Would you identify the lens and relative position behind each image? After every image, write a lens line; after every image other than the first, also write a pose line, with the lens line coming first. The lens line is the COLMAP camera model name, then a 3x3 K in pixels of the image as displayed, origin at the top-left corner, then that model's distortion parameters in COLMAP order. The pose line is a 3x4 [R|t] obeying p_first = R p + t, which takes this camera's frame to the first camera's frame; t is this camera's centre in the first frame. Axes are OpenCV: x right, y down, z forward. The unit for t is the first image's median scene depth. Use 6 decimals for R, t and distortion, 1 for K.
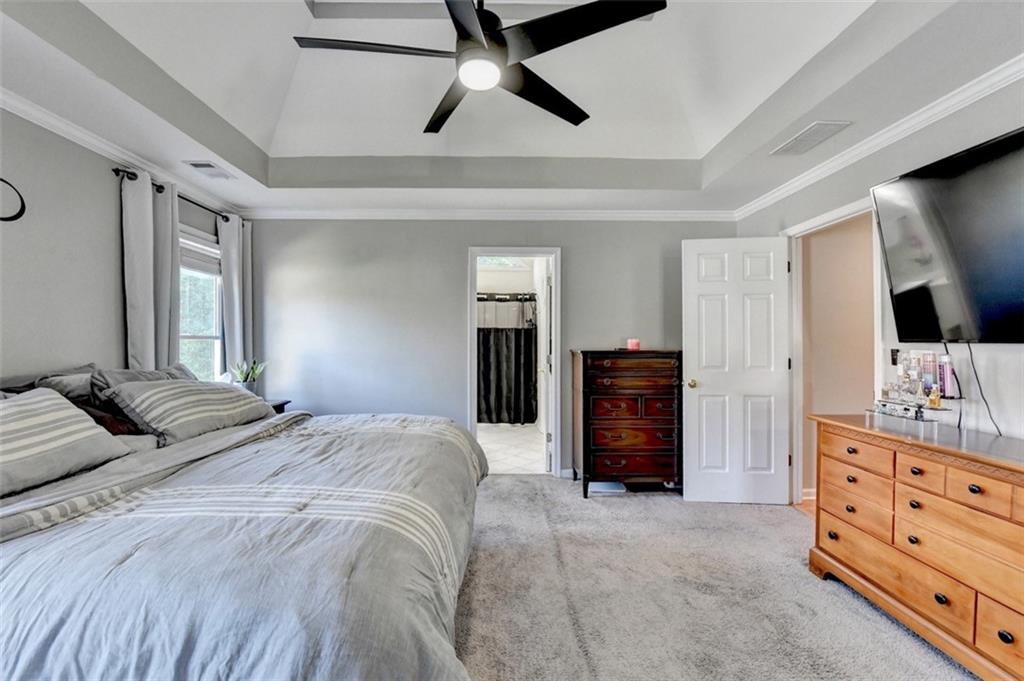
lens RADIAL K [[425.3, 0, 504.1], [0, 425.3, 339.6], [0, 0, 1]] dist [-0.010591, -0.006101]
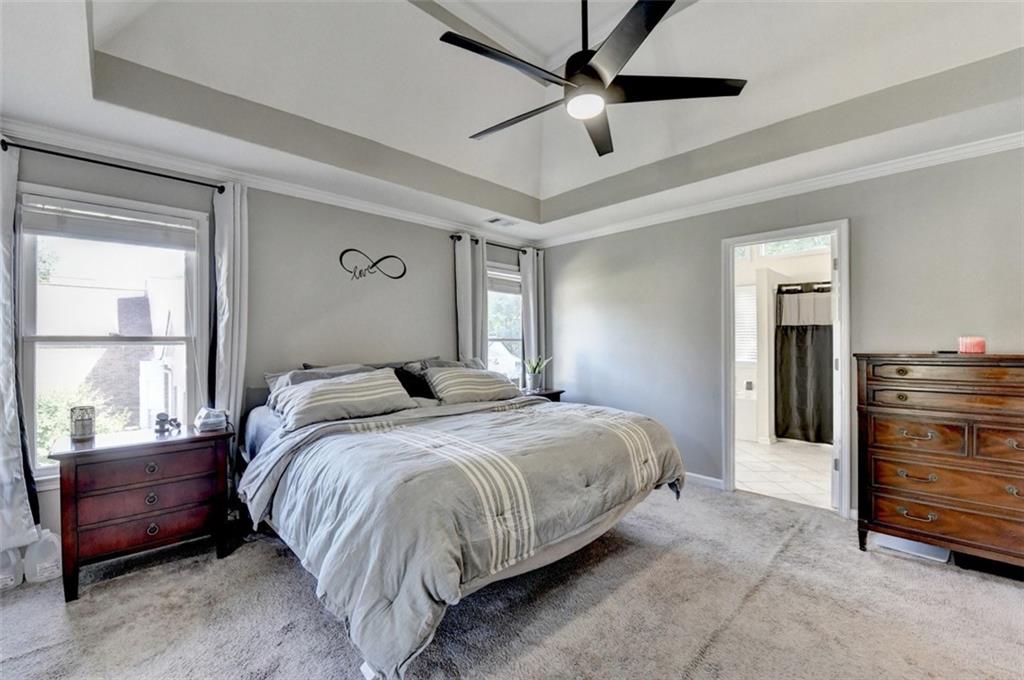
lens RADIAL K [[425.3, 0, 504.1], [0, 425.3, 339.1], [0, 0, 1]] dist [-0.010591, -0.006101]
pose [[0.675935, -0.009691, -0.736898, 0.319262], [0.007299, 0.999953, -0.006455, 0.000737], [0.736925, -0.001015, 0.675973, 0.035751]]
